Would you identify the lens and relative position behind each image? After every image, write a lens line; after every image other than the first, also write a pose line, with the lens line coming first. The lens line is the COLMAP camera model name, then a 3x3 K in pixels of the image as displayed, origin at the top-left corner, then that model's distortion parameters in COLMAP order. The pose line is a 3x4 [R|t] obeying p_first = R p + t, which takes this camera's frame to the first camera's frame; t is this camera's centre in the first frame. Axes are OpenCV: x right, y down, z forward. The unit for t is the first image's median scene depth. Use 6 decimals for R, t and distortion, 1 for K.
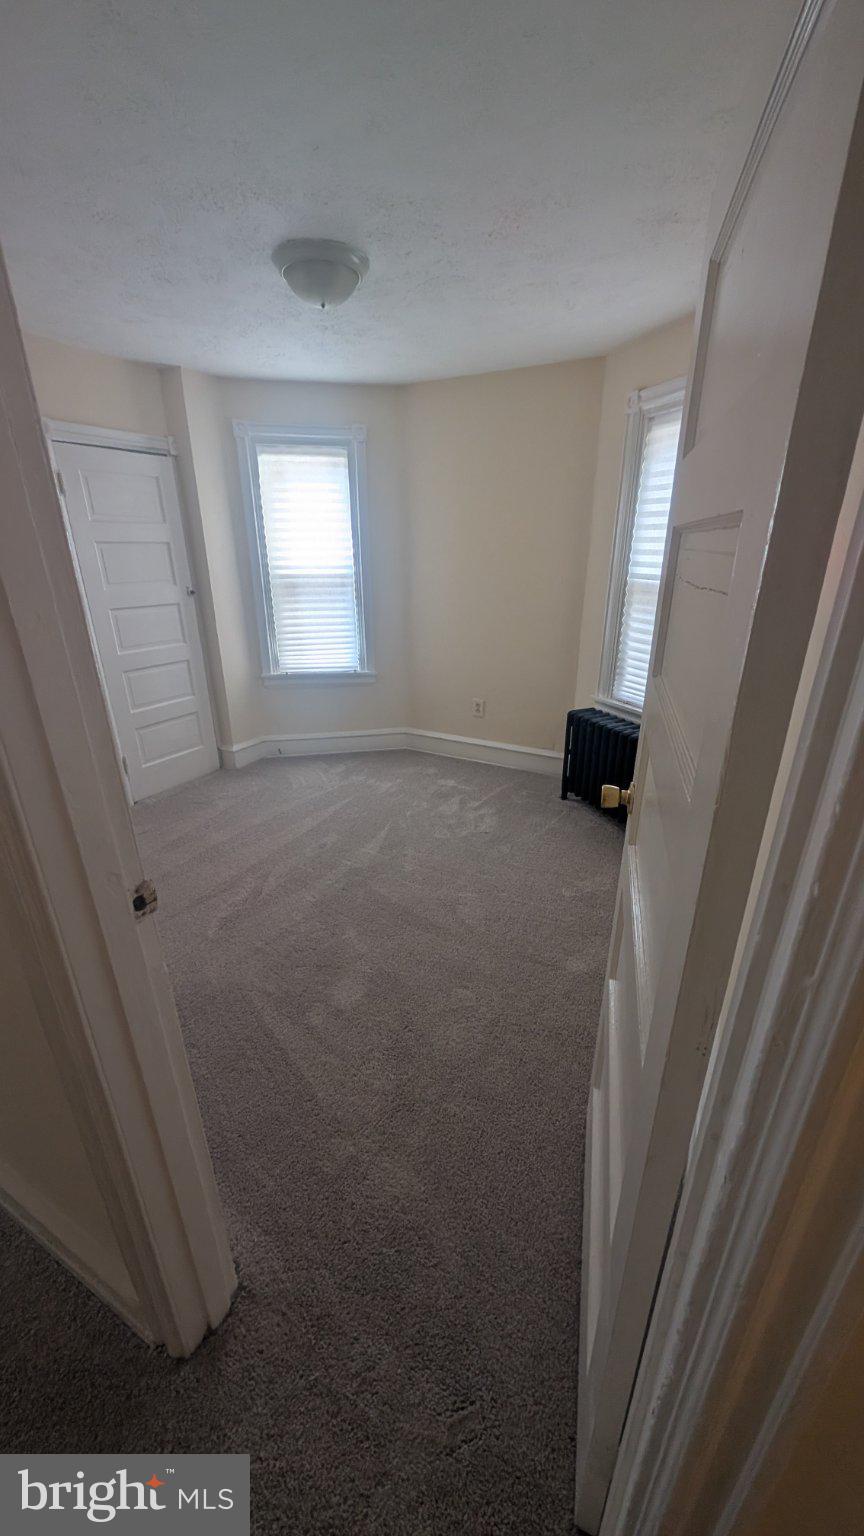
lens RADIAL K [[554.8, 0, 432.0], [0, 554.8, 768.0], [0, 0, 1]] dist [0.000371, -0.000032]
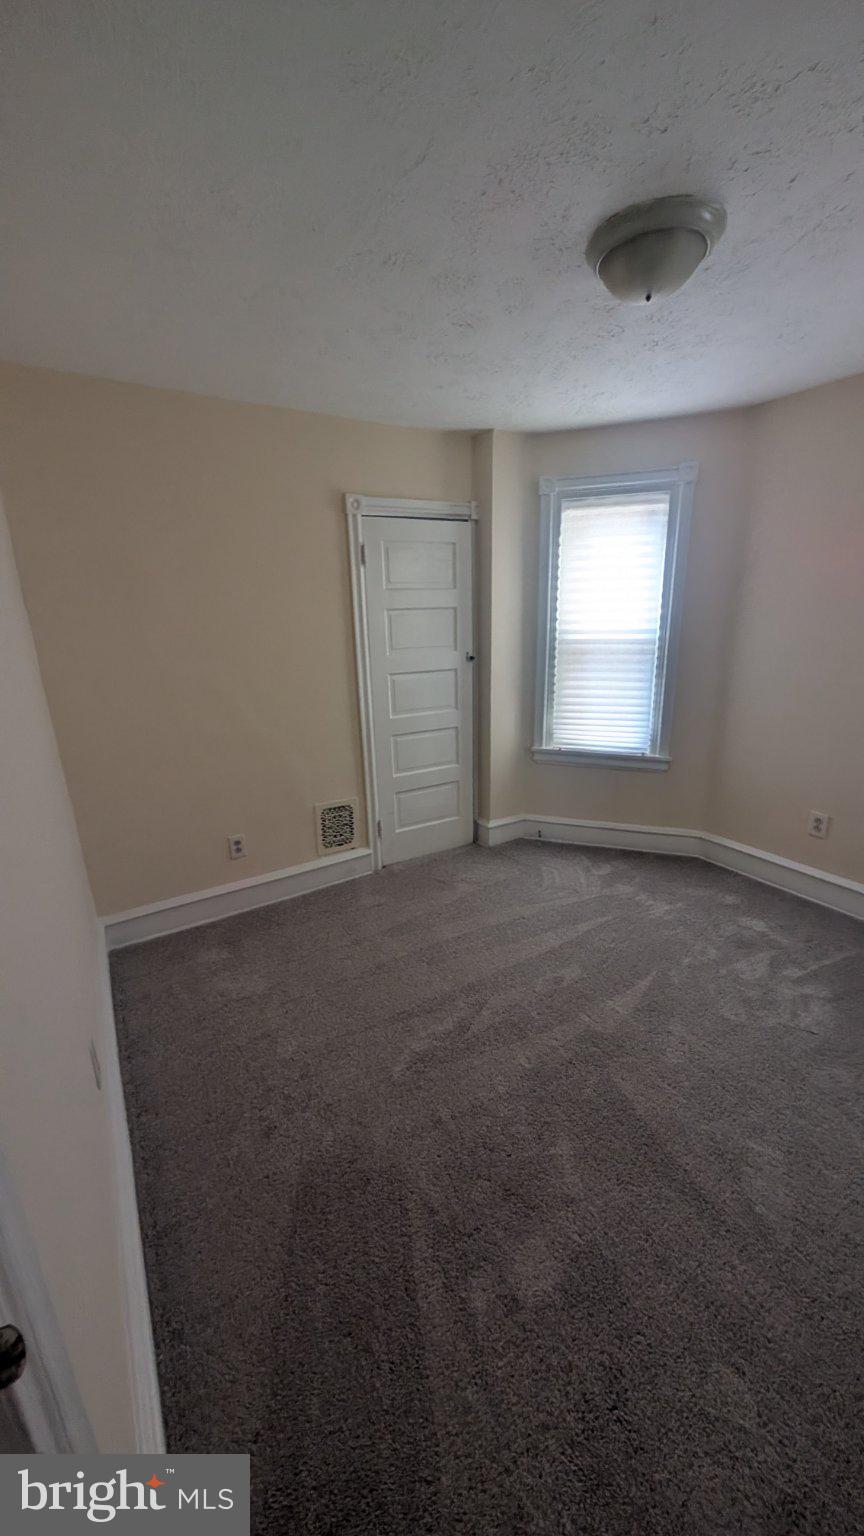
lens RADIAL K [[554.8, 0, 432.0], [0, 554.8, 768.0], [0, 0, 1]] dist [0.000371, -0.000032]
pose [[0.862866, 0.121385, -0.490640, -0.003359], [-0.166778, 0.984742, -0.049678, -0.072125], [0.477124, 0.124694, 0.869945, 0.165001]]
